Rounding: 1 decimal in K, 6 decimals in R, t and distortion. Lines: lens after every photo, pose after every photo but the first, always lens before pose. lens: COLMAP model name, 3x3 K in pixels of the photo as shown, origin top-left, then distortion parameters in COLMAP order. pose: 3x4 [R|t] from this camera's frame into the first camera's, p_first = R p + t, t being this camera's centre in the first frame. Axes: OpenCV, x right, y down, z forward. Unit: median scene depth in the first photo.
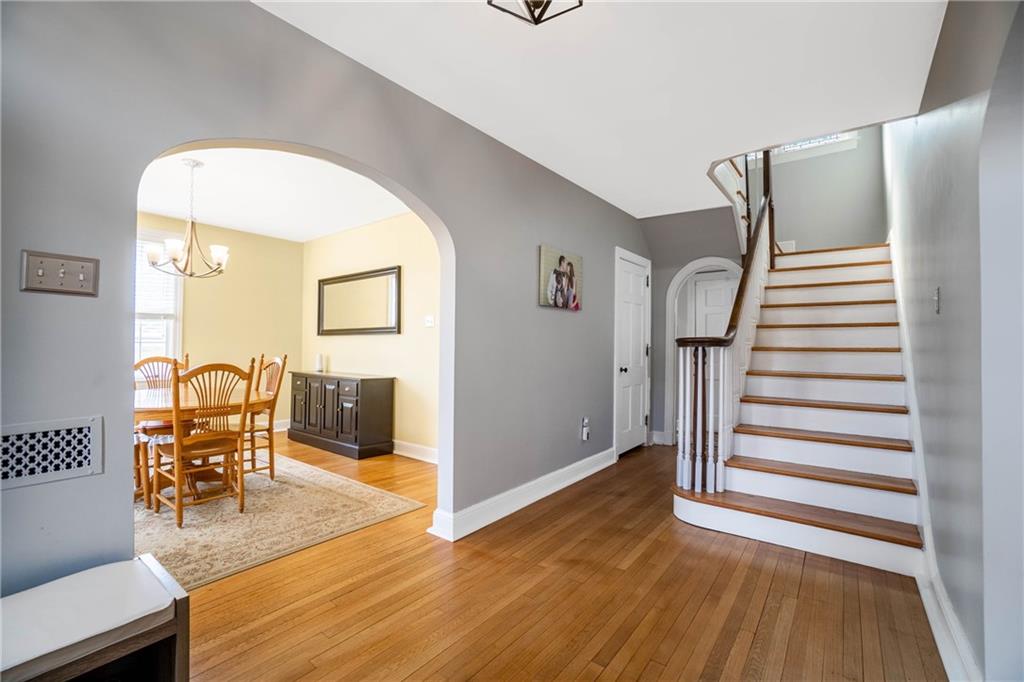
lens RADIAL K [[446.3, 0, 508.1], [0, 446.3, 340.0], [0, 0, 1]] dist [-0.038181, 0.004998]
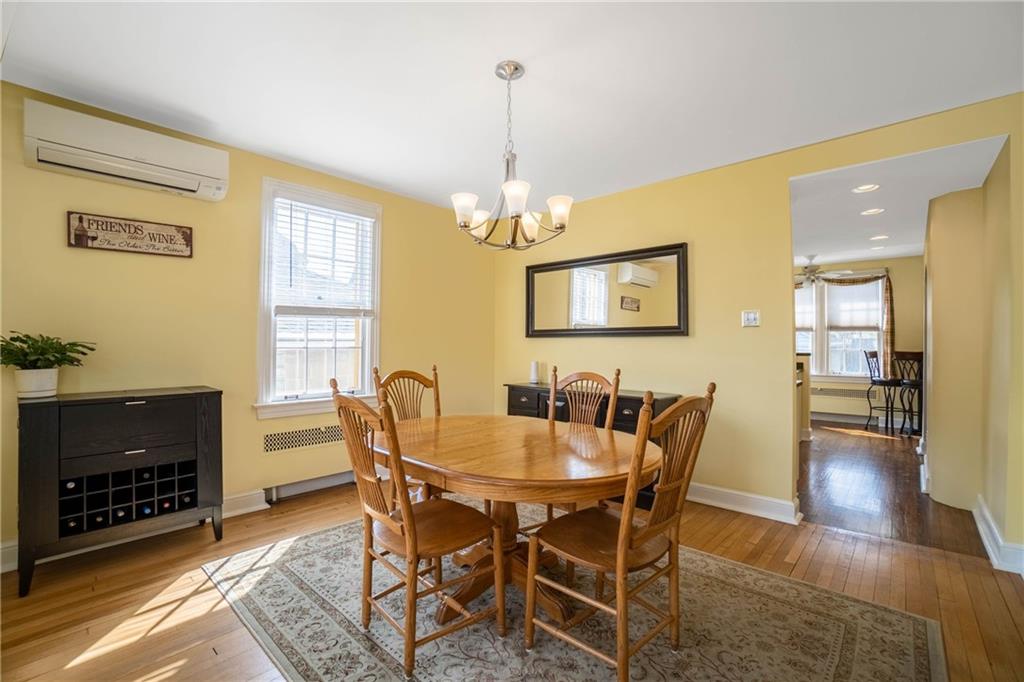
lens RADIAL K [[446.3, 0, 515.1], [0, 446.3, 336.6], [0, 0, 1]] dist [-0.038181, 0.004998]
pose [[0.997908, -0.000678, -0.064646, -0.622173], [0.000565, 0.999998, -0.001757, -0.015080], [0.064647, 0.001717, 0.997907, 0.324346]]
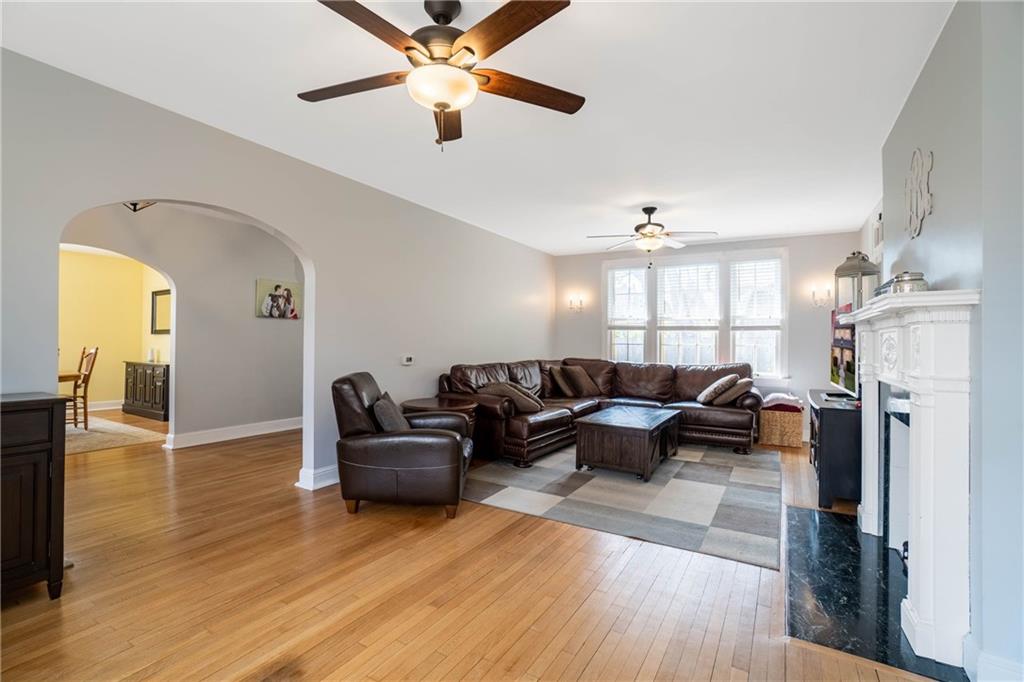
lens RADIAL K [[446.3, 0, 508.7], [0, 446.3, 336.0], [0, 0, 1]] dist [-0.038181, 0.004998]
pose [[0.991149, -0.002287, 0.132731, 0.699016], [0.002230, 0.999997, 0.000584, -0.004354], [-0.132732, -0.000283, 0.991152, -0.654731]]
